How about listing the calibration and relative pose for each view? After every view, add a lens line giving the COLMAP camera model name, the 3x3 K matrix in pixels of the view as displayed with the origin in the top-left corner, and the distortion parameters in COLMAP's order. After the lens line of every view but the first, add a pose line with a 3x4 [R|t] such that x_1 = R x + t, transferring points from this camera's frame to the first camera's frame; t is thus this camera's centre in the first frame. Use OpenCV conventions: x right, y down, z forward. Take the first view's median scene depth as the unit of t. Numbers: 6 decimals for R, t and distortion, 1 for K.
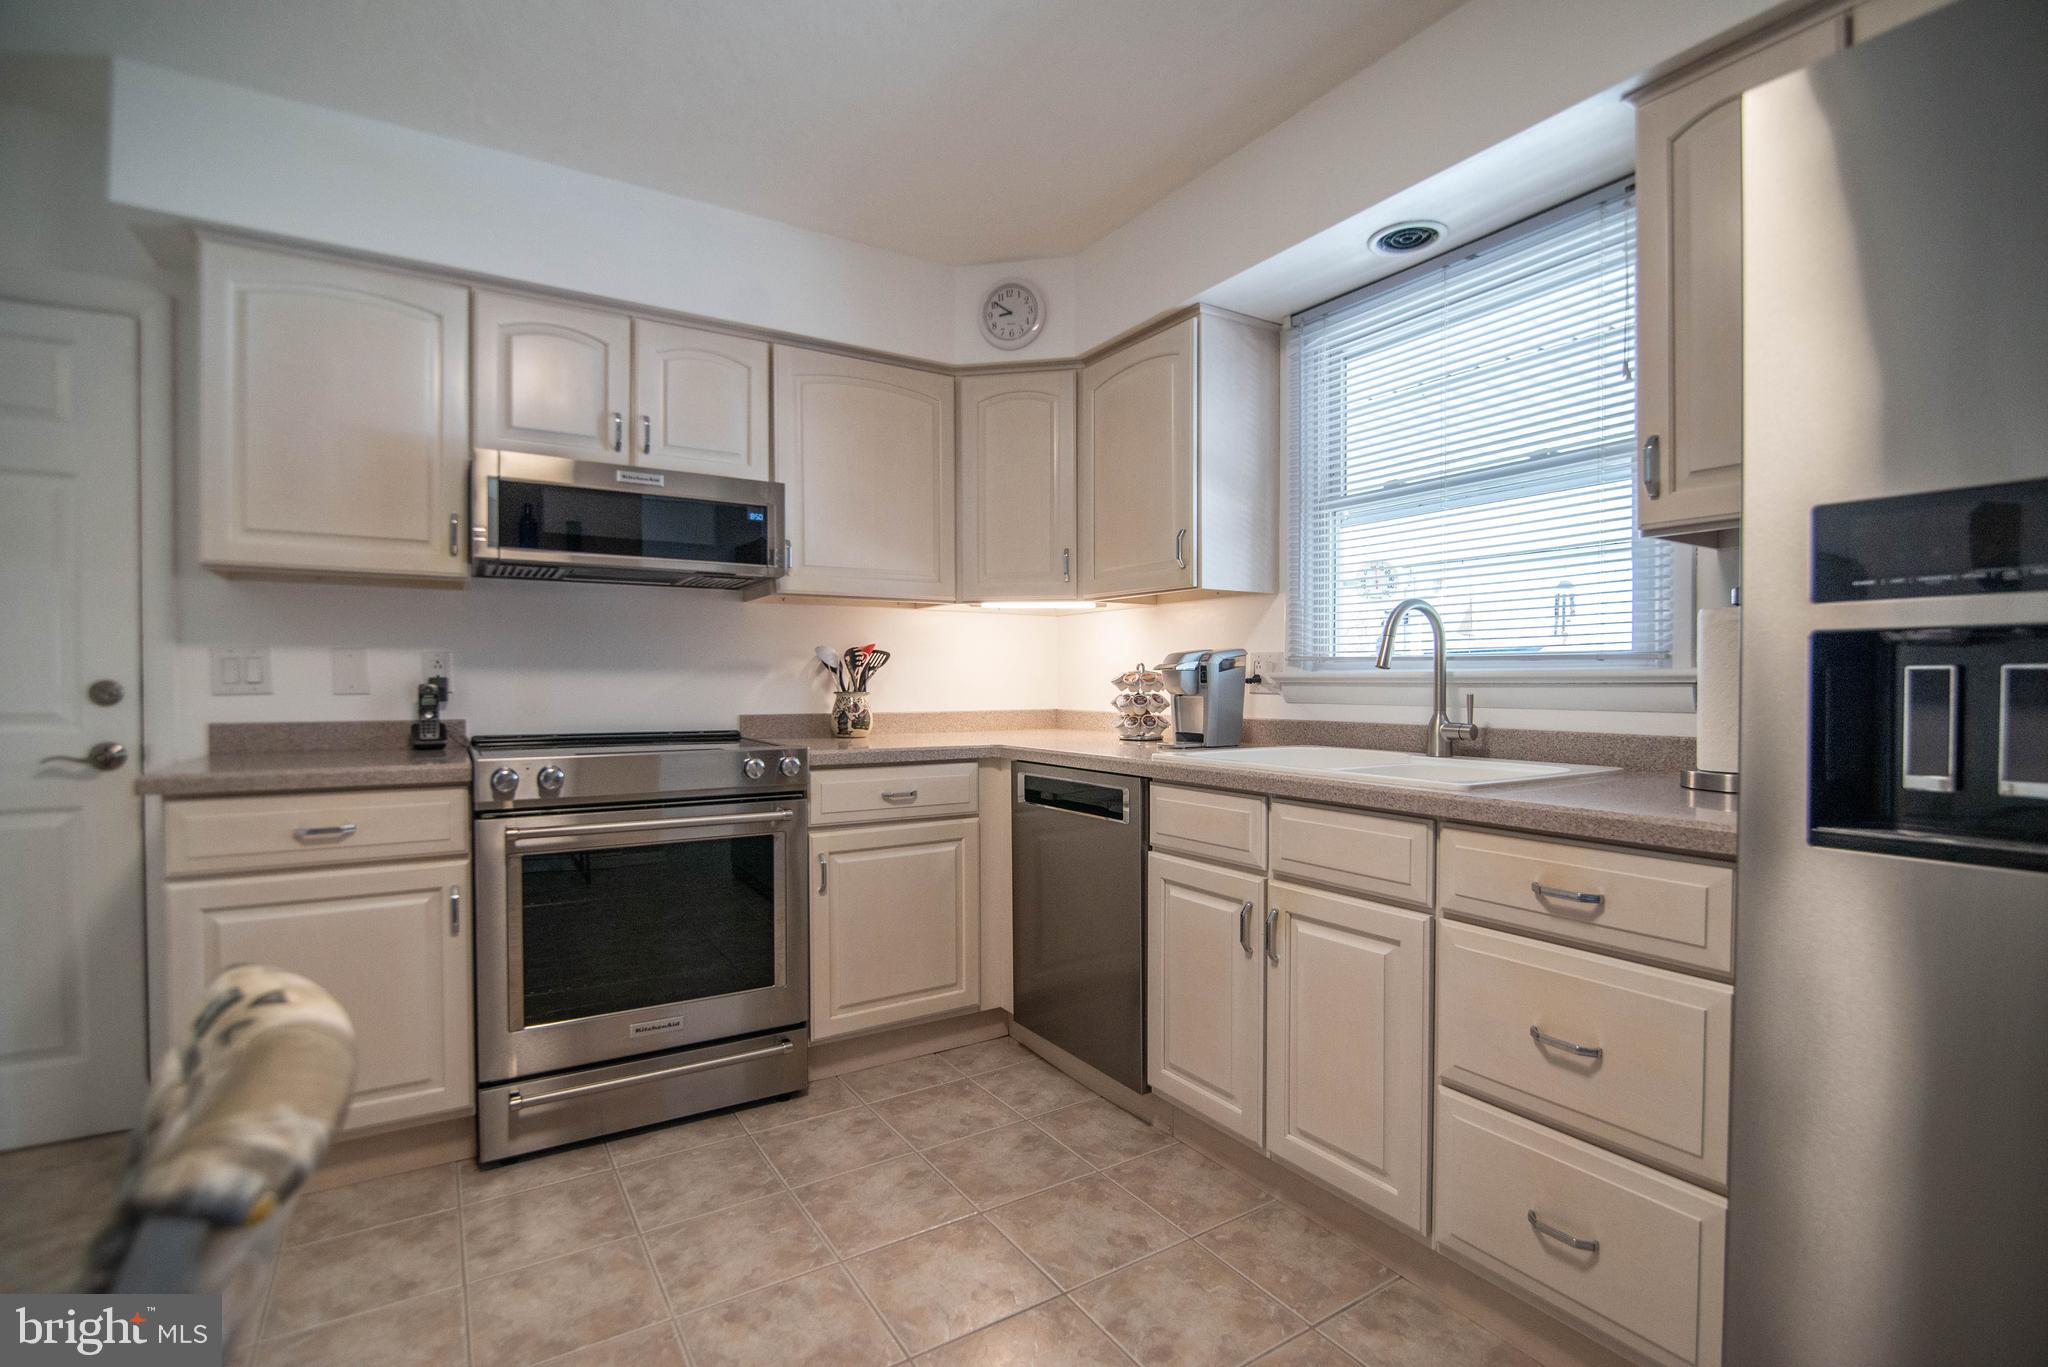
lens RADIAL K [[945.3, 0, 1036.7], [0, 945.3, 693.5], [0, 0, 1]] dist [-0.021246, 0.002237]
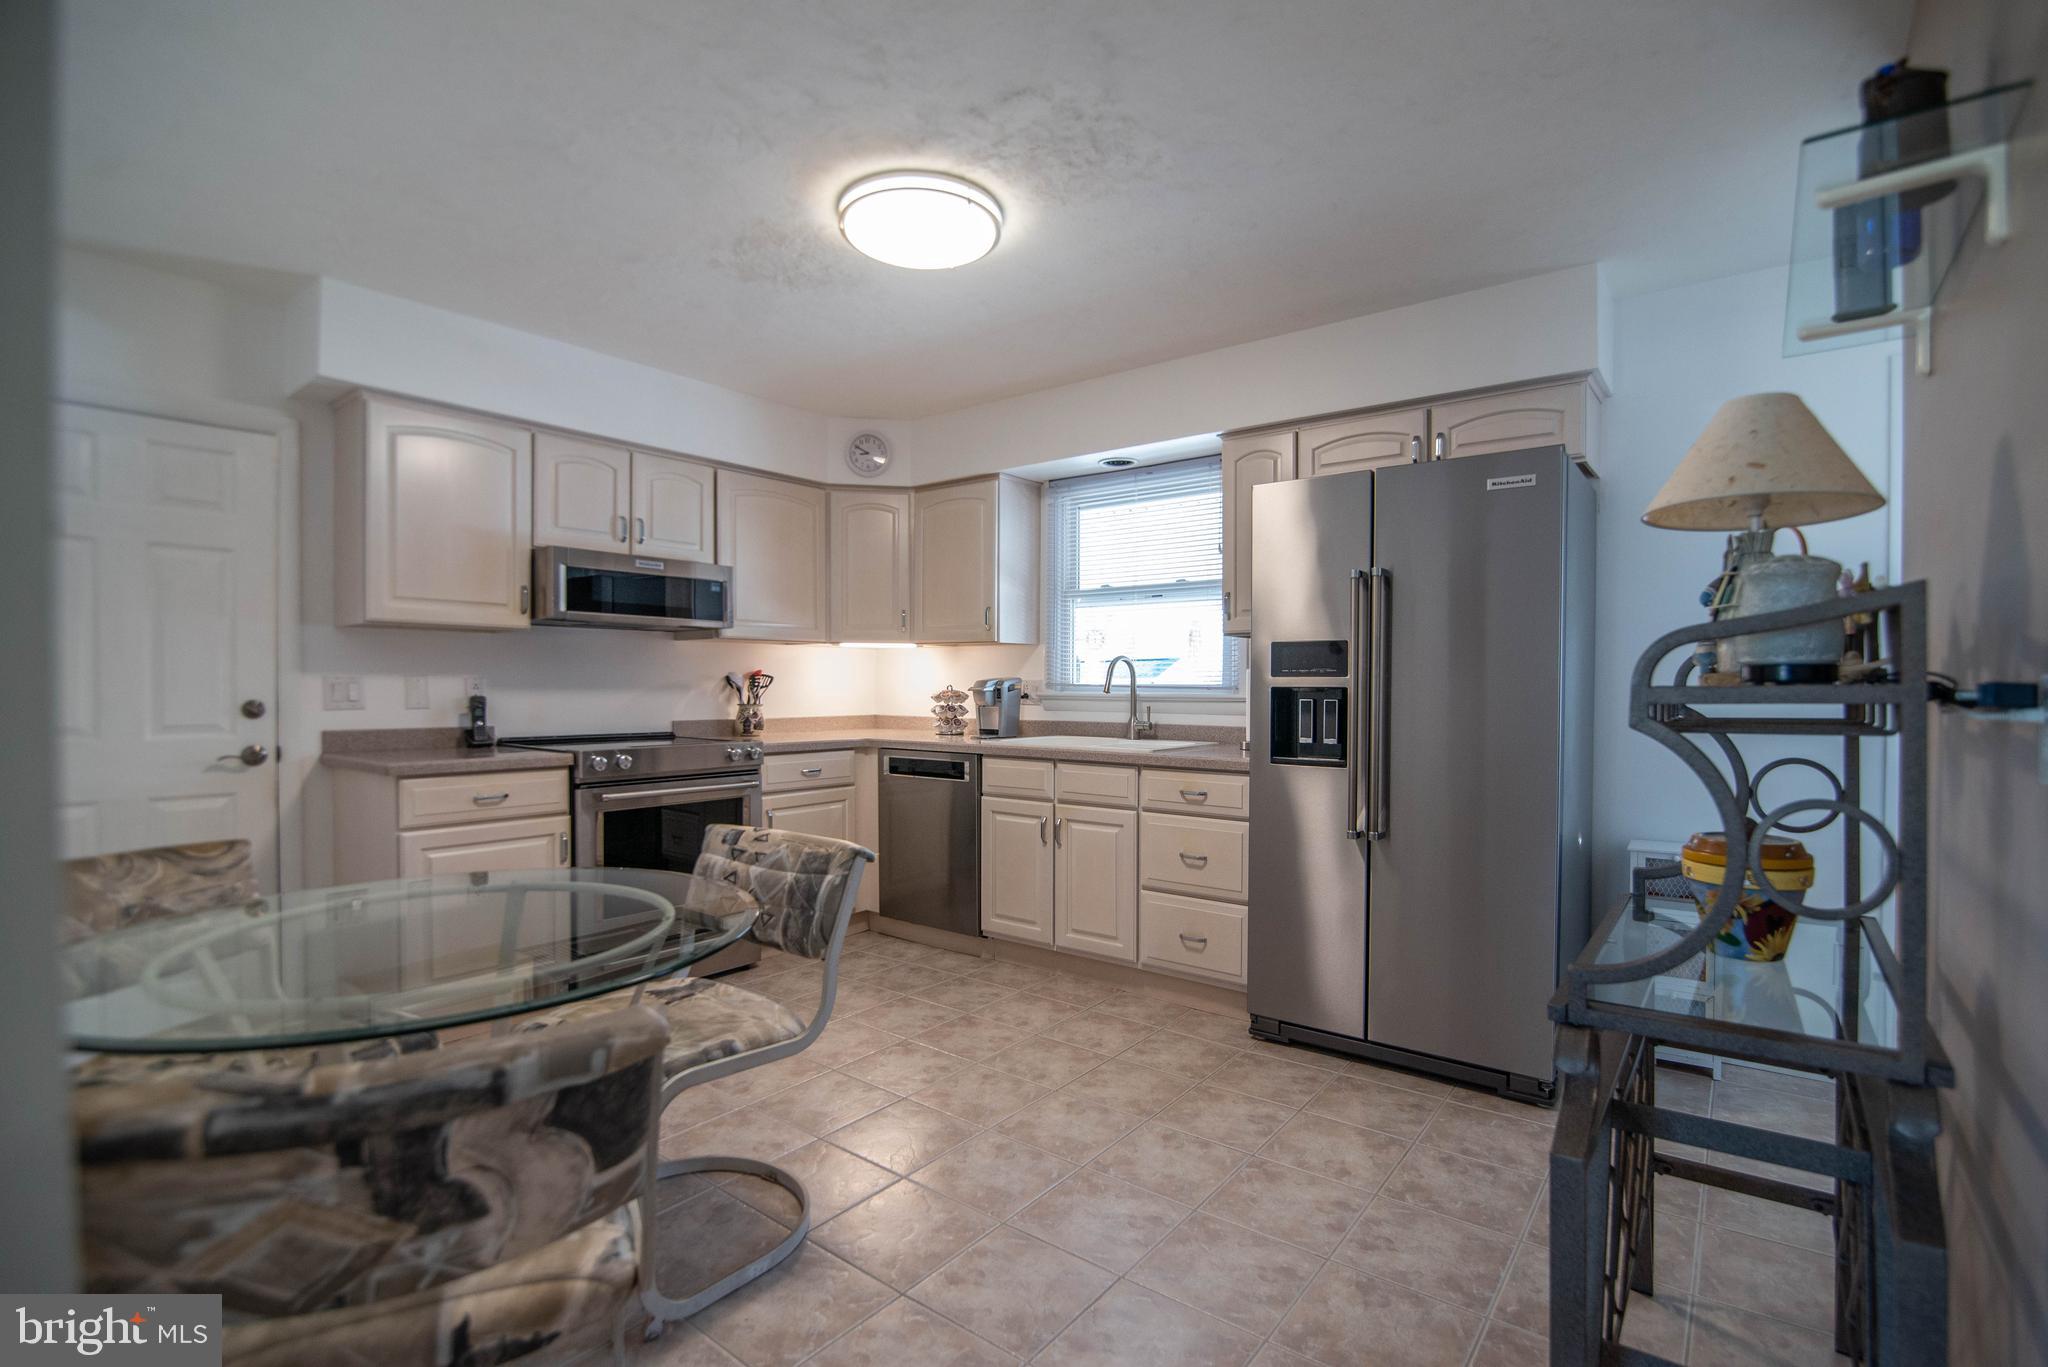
lens RADIAL K [[945.3, 0, 1036.8], [0, 945.3, 681.8], [0, 0, 1]] dist [-0.021246, 0.002237]
pose [[0.941186, 0.003943, 0.337866, -0.360224], [0.000791, 0.999903, -0.013872, -0.020035], [-0.337888, 0.013324, 0.941092, -0.654606]]
